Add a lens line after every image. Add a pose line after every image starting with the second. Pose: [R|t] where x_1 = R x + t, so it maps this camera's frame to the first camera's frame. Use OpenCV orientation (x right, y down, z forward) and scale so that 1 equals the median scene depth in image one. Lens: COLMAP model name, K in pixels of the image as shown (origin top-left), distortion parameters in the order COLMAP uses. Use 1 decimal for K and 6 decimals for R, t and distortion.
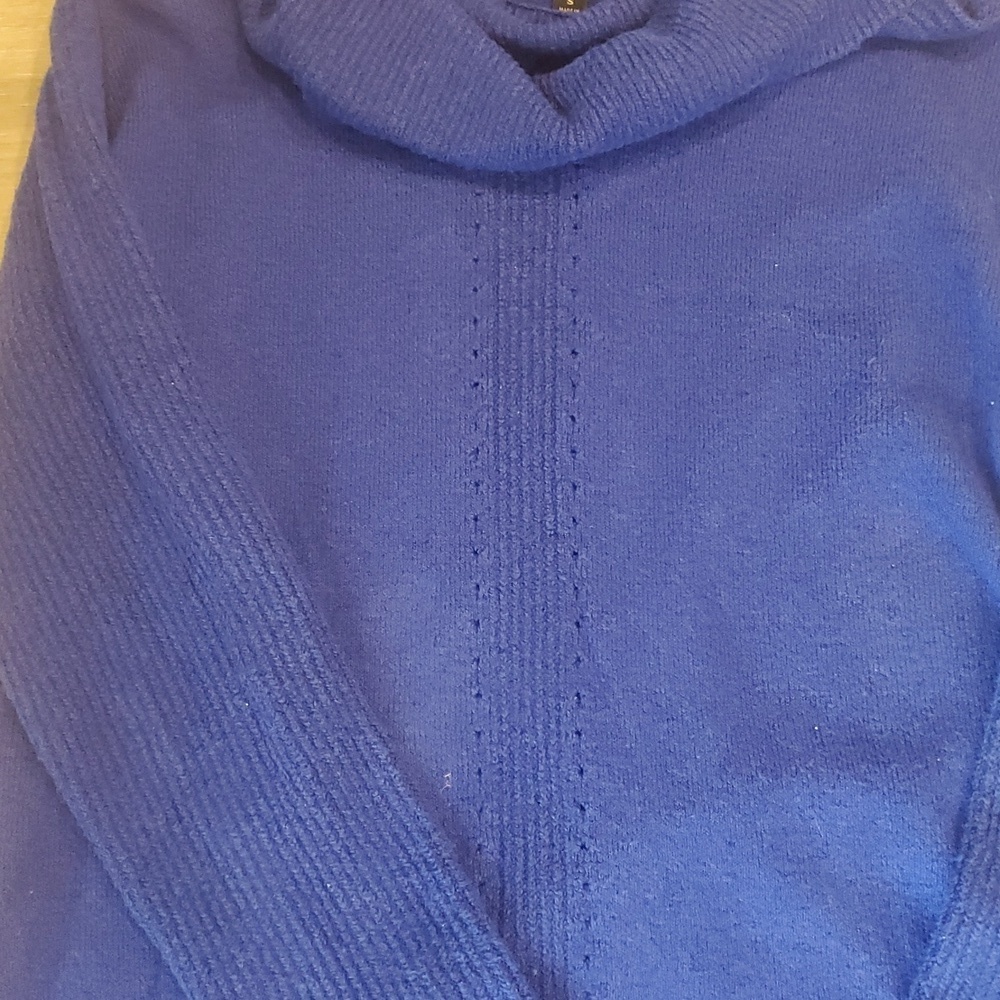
lens RADIAL K [[1134.2, 0, 500.0], [0, 1134.2, 500.0], [0, 0, 1]] dist [0.191208, -0.590535]
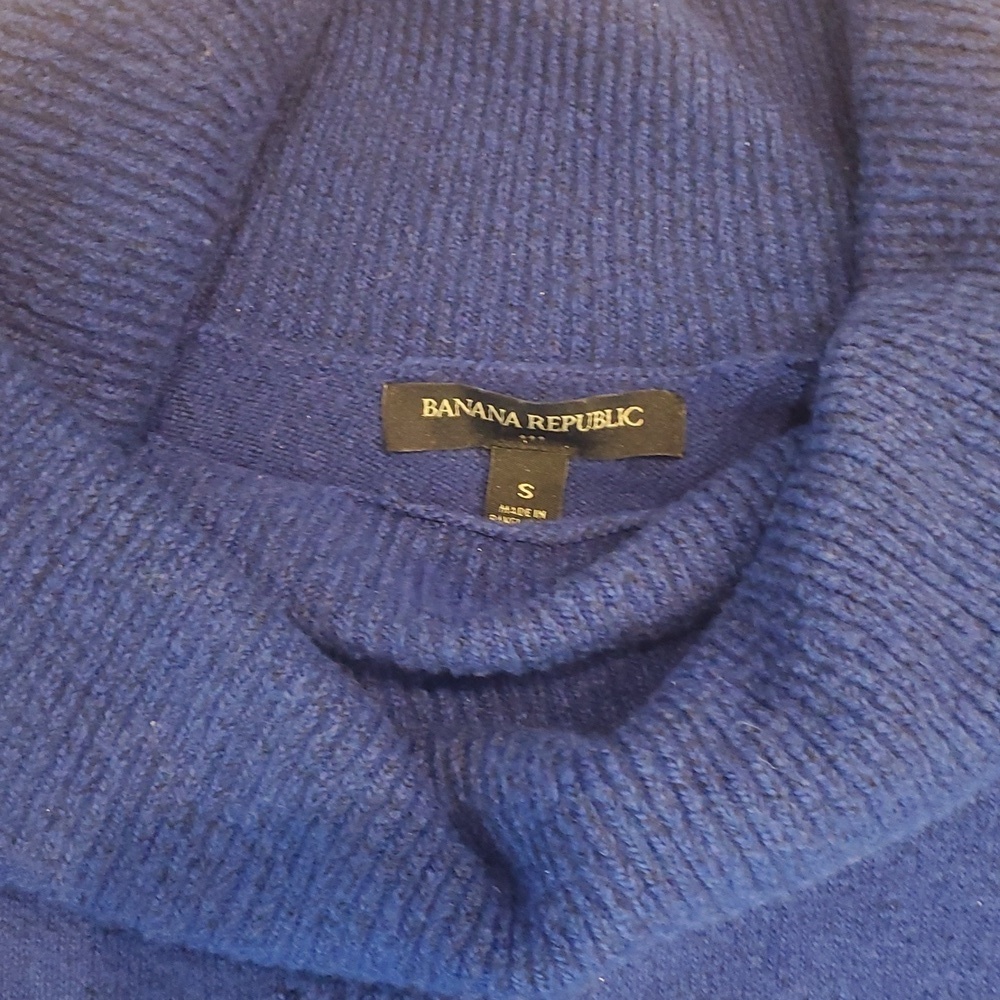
lens RADIAL K [[1134.2, 0, 500.0], [0, 1134.2, 500.0], [0, 0, 1]] dist [0.191208, -0.590535]
pose [[0.998908, 0.020289, 0.042097, 0.035984], [-0.021574, 0.999308, 0.030301, -0.480997], [-0.041453, -0.031177, 0.998654, 0.617774]]
